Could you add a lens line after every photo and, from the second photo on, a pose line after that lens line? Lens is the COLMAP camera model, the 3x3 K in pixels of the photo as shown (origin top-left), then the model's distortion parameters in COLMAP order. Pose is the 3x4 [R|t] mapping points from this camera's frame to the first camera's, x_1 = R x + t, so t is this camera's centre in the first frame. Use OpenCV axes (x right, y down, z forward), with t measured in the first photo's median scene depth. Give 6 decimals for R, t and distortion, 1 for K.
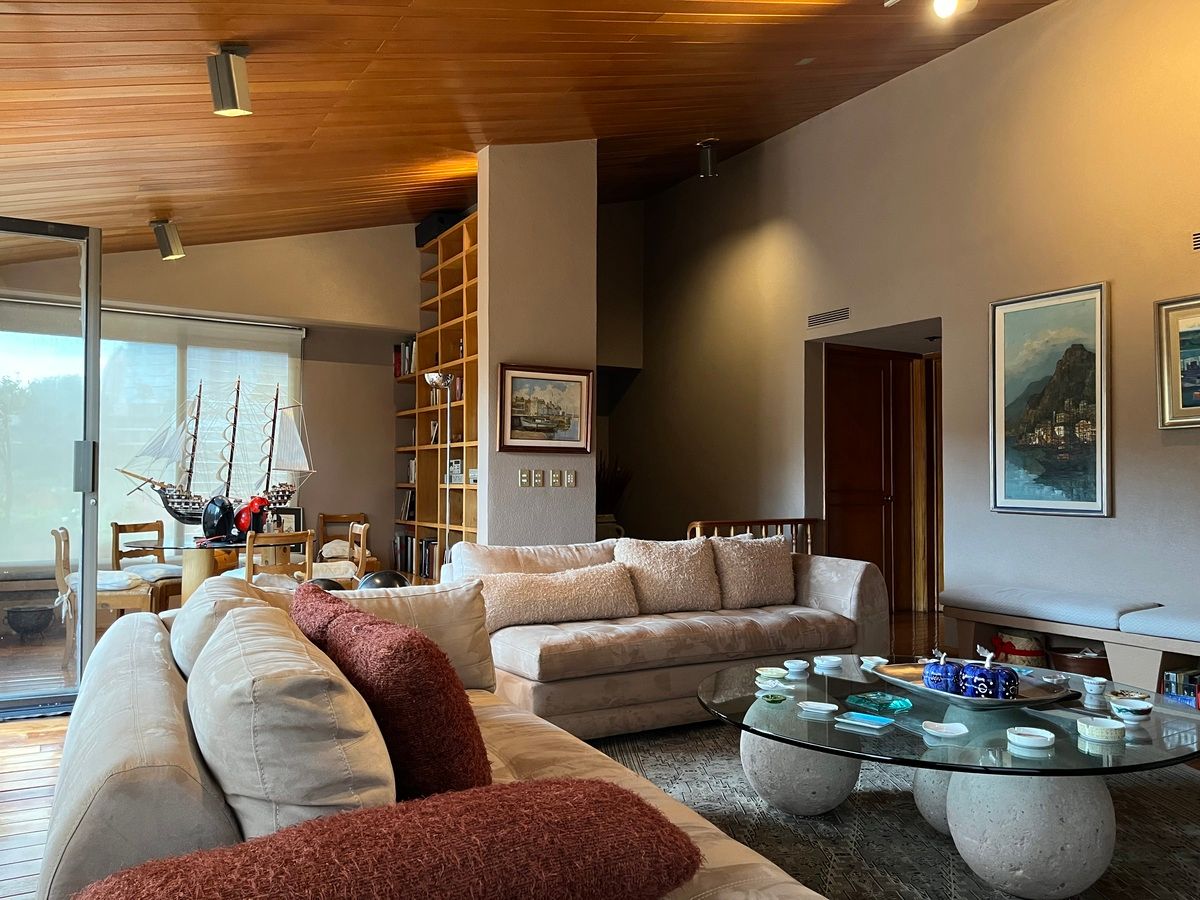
lens RADIAL K [[910.0, 0, 600.1], [0, 910.0, 451.3], [0, 0, 1]] dist [0.046731, -0.063227]
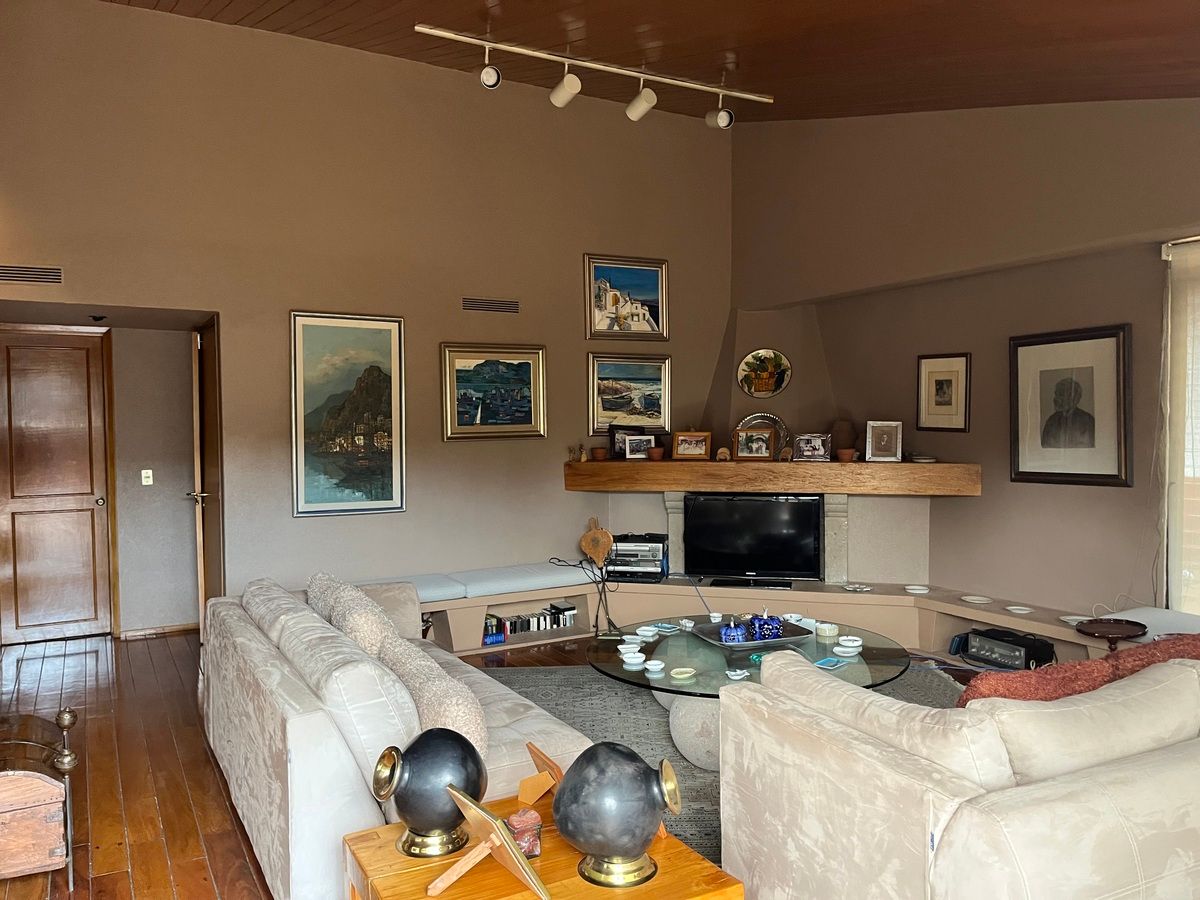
lens RADIAL K [[910.0, 0, 599.5], [0, 910.0, 450.6], [0, 0, 1]] dist [0.046731, -0.063227]
pose [[0.006358, -0.032297, 0.999458, -0.621264], [-0.024017, 0.999185, 0.032441, -0.052702], [-0.999691, -0.024211, 0.005577, 0.690473]]
